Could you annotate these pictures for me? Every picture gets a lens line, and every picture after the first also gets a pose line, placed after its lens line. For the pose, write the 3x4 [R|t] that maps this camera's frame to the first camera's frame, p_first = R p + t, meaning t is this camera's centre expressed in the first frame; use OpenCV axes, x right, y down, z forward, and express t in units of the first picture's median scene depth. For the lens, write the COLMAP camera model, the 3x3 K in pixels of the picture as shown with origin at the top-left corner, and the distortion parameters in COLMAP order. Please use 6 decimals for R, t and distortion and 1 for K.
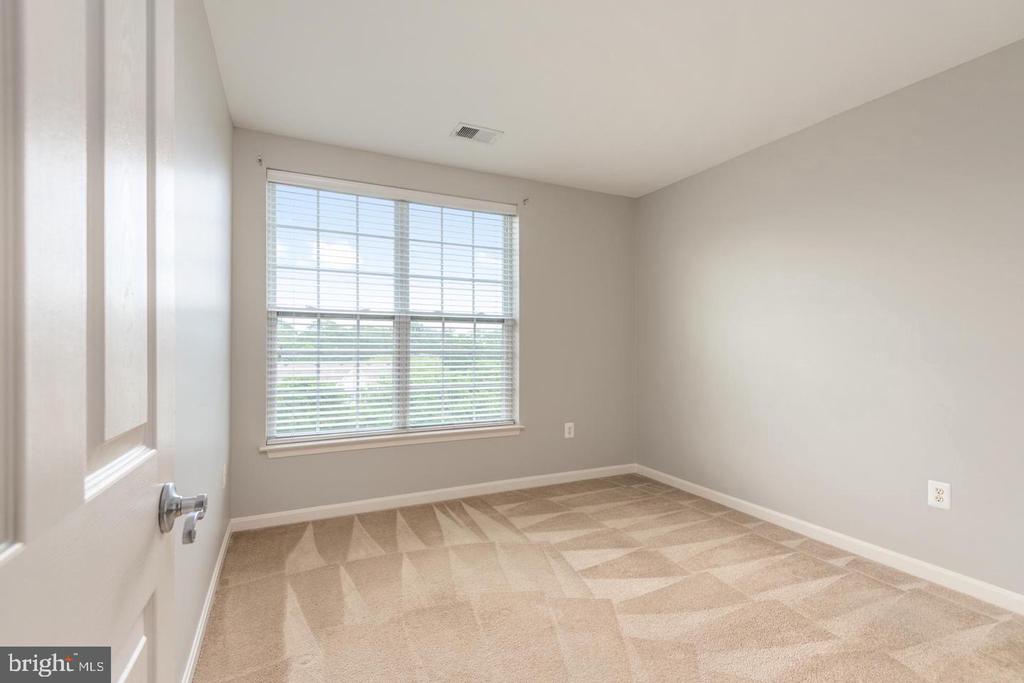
lens RADIAL K [[467.3, 0, 513.9], [0, 467.3, 345.5], [0, 0, 1]] dist [0.000606, 0.000305]
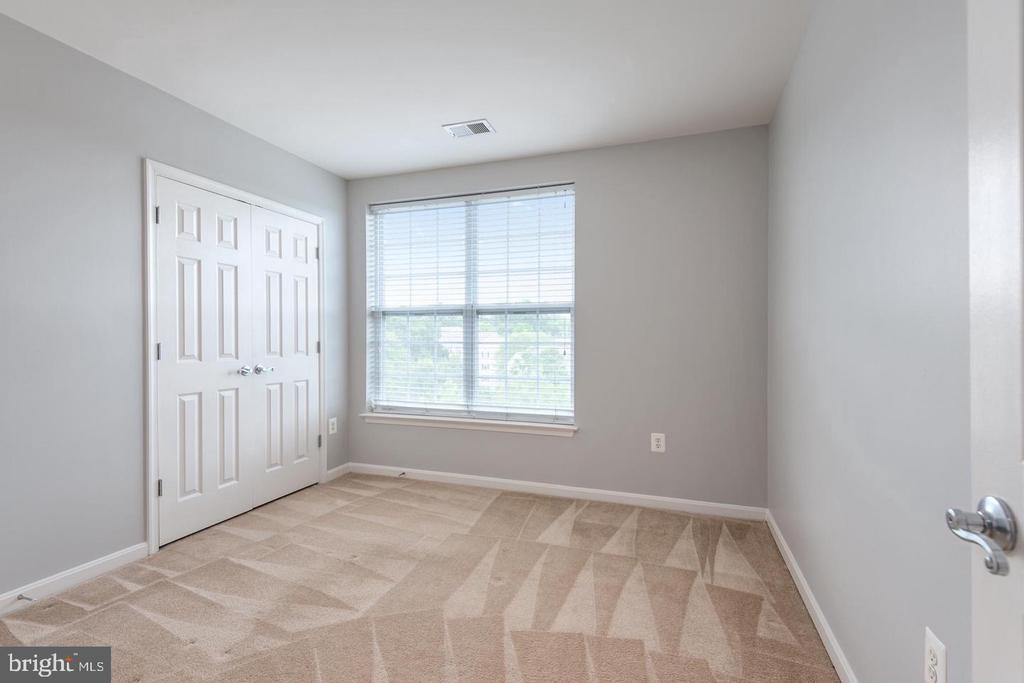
lens RADIAL K [[467.3, 0, 513.9], [0, 467.3, 345.5], [0, 0, 1]] dist [0.000606, 0.000305]
pose [[0.701599, 0.006614, -0.712541, 0.593341], [0.002414, 0.999929, 0.011658, 0.006471], [0.712568, -0.009899, 0.701534, 0.307102]]
